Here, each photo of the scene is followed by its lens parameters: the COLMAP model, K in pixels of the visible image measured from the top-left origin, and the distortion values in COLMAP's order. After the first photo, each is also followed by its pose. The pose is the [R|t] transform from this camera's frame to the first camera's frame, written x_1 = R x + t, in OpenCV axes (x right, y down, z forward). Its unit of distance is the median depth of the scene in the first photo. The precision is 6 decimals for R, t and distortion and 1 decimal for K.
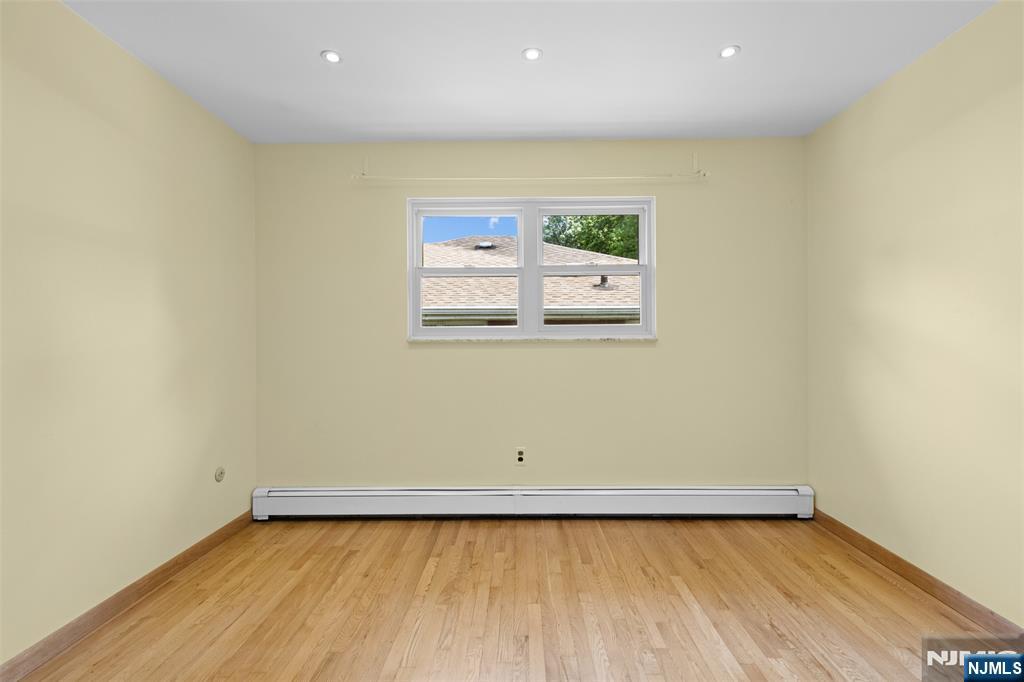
lens RADIAL K [[460.0, 0, 514.3], [0, 460.0, 341.3], [0, 0, 1]] dist [0.011183, -0.002599]
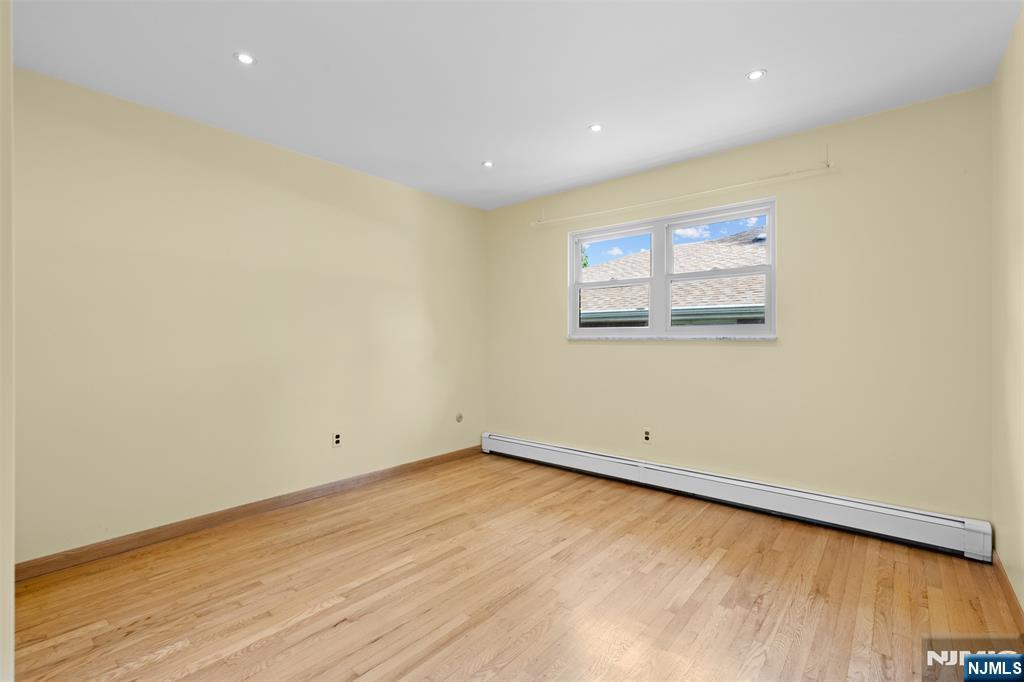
lens RADIAL K [[460.0, 0, 512.5], [0, 460.0, 343.7], [0, 0, 1]] dist [0.011183, -0.002599]
pose [[0.775033, 0.014031, -0.631764, 0.522404], [-0.008961, 0.999897, 0.011214, 0.000534], [0.631857, -0.003030, 0.775079, -0.154384]]
